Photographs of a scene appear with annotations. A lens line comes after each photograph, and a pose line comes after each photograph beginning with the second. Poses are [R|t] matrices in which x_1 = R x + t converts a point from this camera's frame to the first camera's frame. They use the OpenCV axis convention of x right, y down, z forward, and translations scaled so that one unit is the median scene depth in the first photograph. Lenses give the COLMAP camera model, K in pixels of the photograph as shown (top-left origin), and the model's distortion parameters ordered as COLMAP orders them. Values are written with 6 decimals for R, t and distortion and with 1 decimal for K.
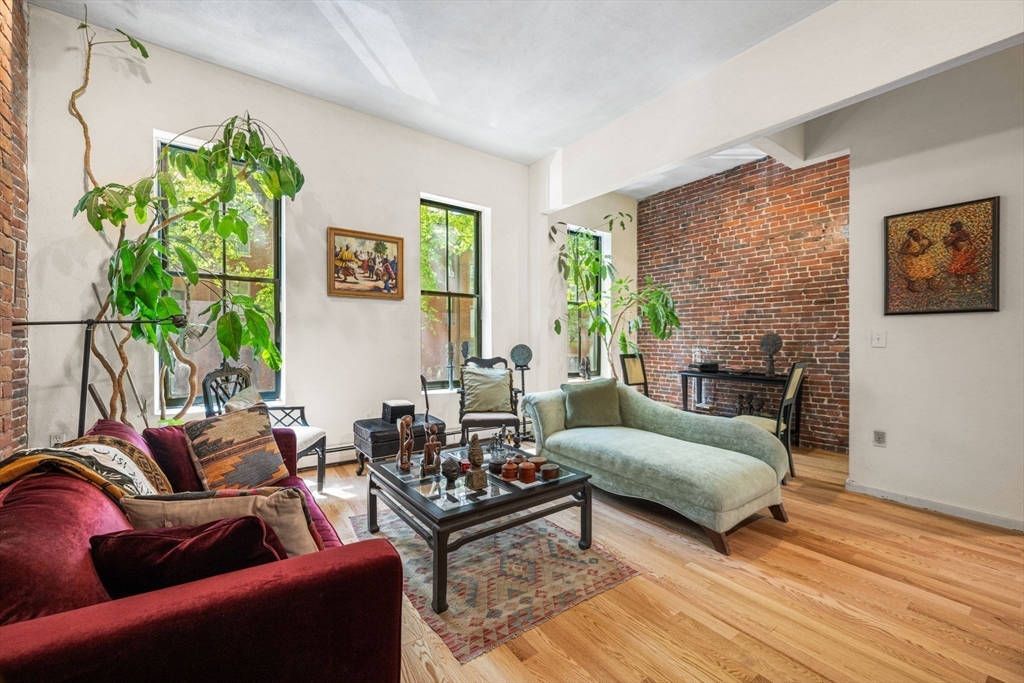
lens RADIAL K [[407.2, 0, 515.4], [0, 407.2, 339.9], [0, 0, 1]] dist [0.000864, 0.000138]
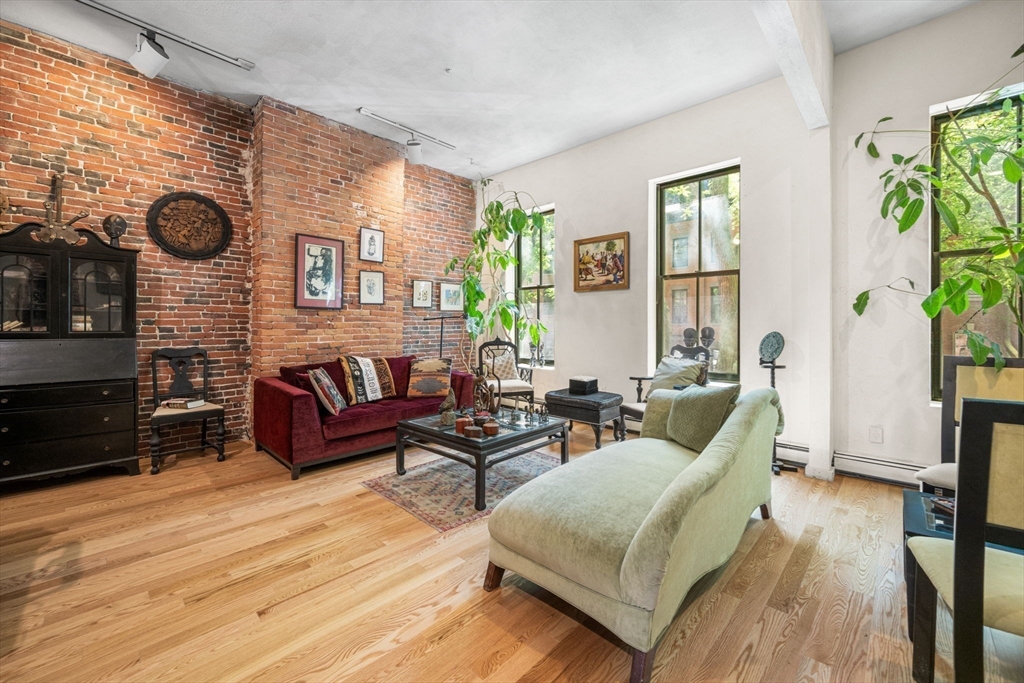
lens RADIAL K [[410.2, 0, 514.5], [0, 410.2, 325.3], [0, 0, 1]] dist [0.000104, 0.000213]
pose [[0.186677, -0.003542, -0.982415, 0.789785], [-0.002644, 0.999988, -0.004108, 0.004610], [0.982418, 0.003364, 0.186666, 0.535280]]
